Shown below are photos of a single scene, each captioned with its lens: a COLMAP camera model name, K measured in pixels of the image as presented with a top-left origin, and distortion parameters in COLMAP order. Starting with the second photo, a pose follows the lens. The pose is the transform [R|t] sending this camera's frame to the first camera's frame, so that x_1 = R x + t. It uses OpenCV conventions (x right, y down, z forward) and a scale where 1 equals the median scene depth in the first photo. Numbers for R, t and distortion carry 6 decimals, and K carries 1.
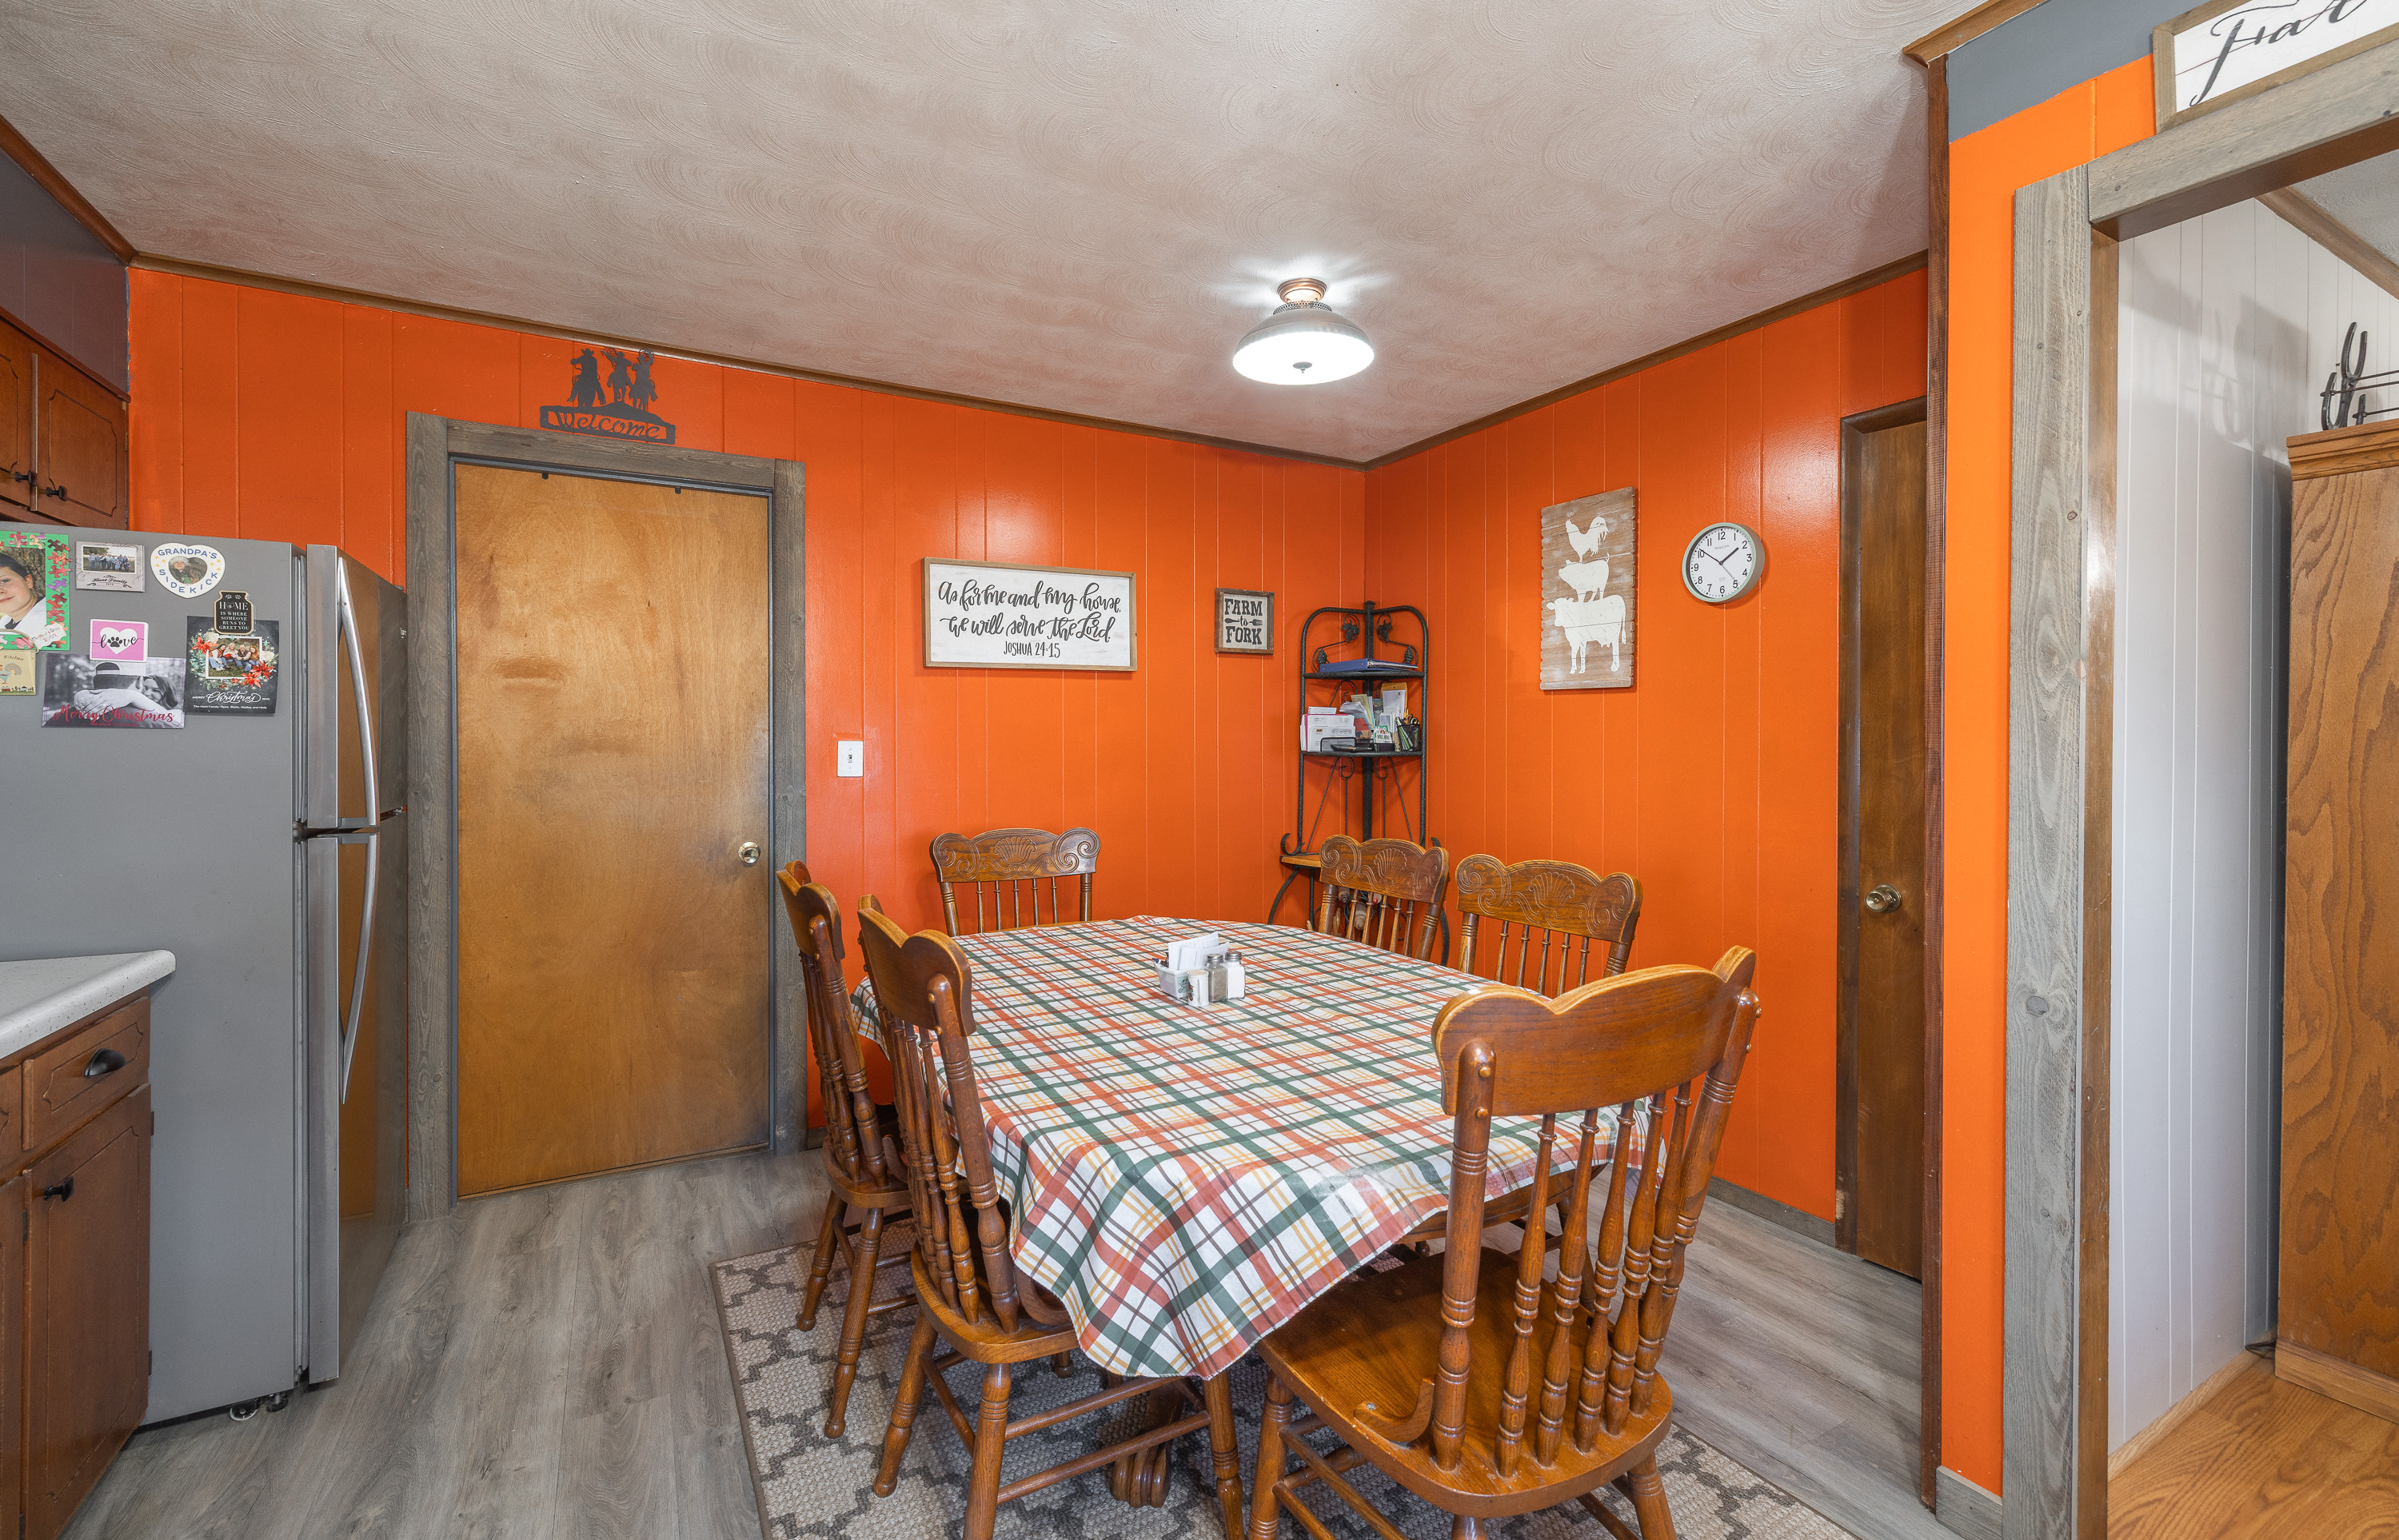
lens RADIAL K [[1013.9, 0, 1201.4], [0, 1013.9, 744.4], [0, 0, 1]] dist [-0.001142, 0.000595]
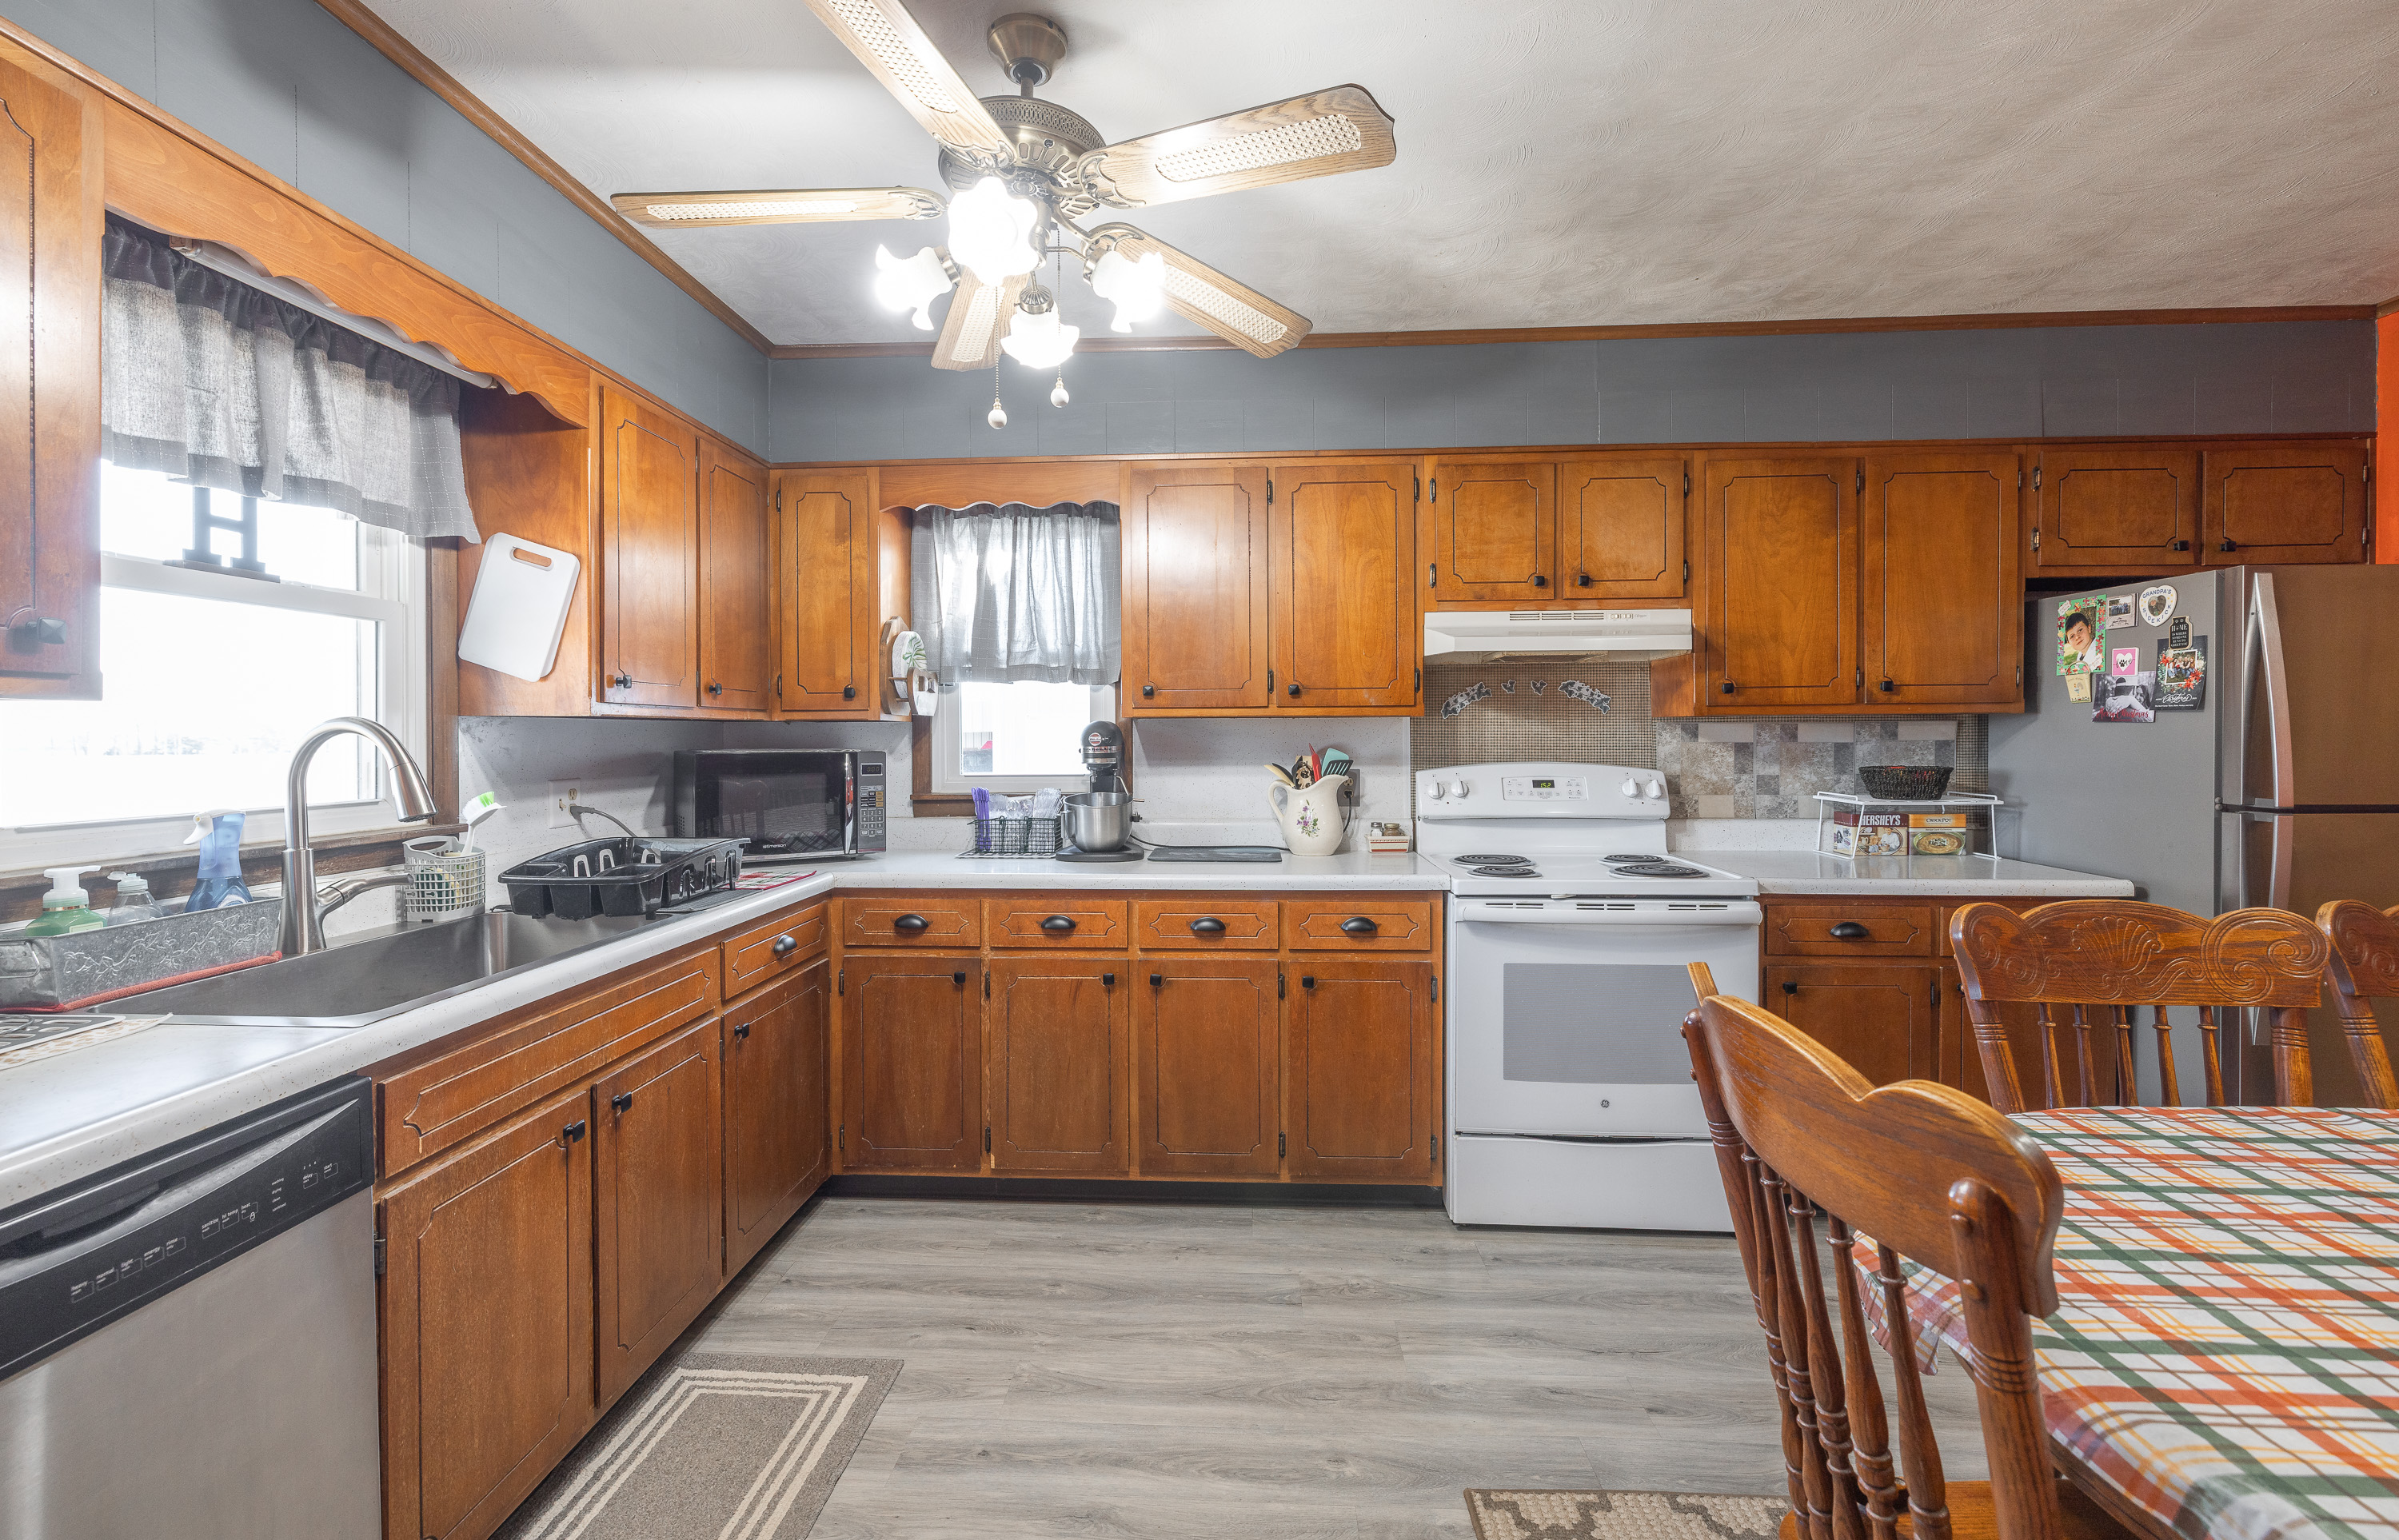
lens RADIAL K [[1013.9, 0, 1198.5], [0, 1013.9, 749.6], [0, 0, 1]] dist [-0.001142, 0.000595]
pose [[-0.536981, 0.011254, -0.843519, 0.845657], [-0.009112, 0.999775, 0.019140, 0.006384], [0.843545, 0.017963, -0.536758, 0.660048]]
